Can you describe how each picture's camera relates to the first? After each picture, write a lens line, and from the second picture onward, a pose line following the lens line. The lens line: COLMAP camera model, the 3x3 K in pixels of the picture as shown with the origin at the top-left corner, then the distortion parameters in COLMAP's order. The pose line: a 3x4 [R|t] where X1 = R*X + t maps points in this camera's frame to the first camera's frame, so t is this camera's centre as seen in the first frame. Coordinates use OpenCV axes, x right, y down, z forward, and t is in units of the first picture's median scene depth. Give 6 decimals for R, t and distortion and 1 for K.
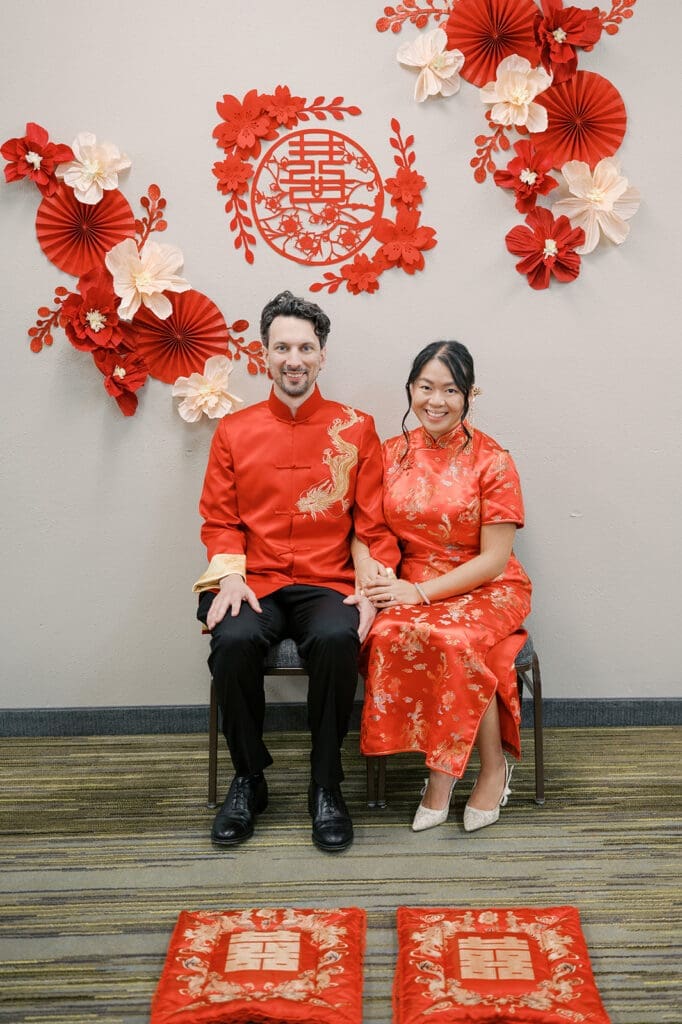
lens RADIAL K [[1175.1, 0, 372.3], [0, 1175.1, 495.8], [0, 0, 1]] dist [-0.001510, -0.003906]
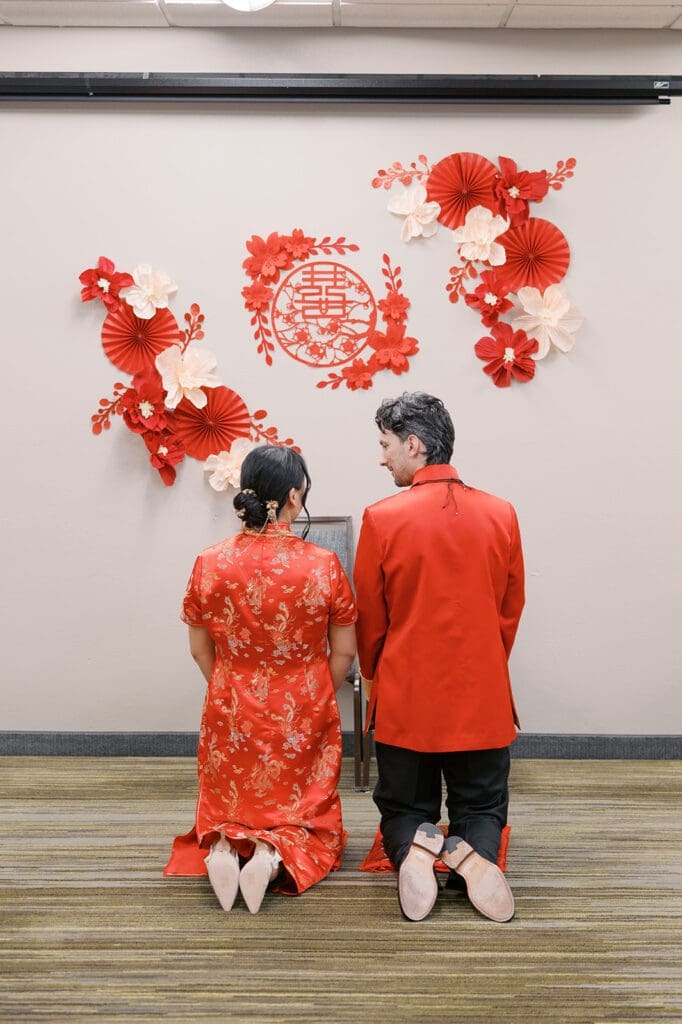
lens RADIAL K [[1726.0, 0, 342.1], [0, 1726.0, 477.9], [0, 0, 1]] dist [-0.002938, -0.060940]
pose [[0.999034, 0.009371, -0.042941, 0.054002], [-0.014745, 0.991847, -0.126576, 0.154259], [0.041405, 0.127086, 0.991027, -0.811623]]
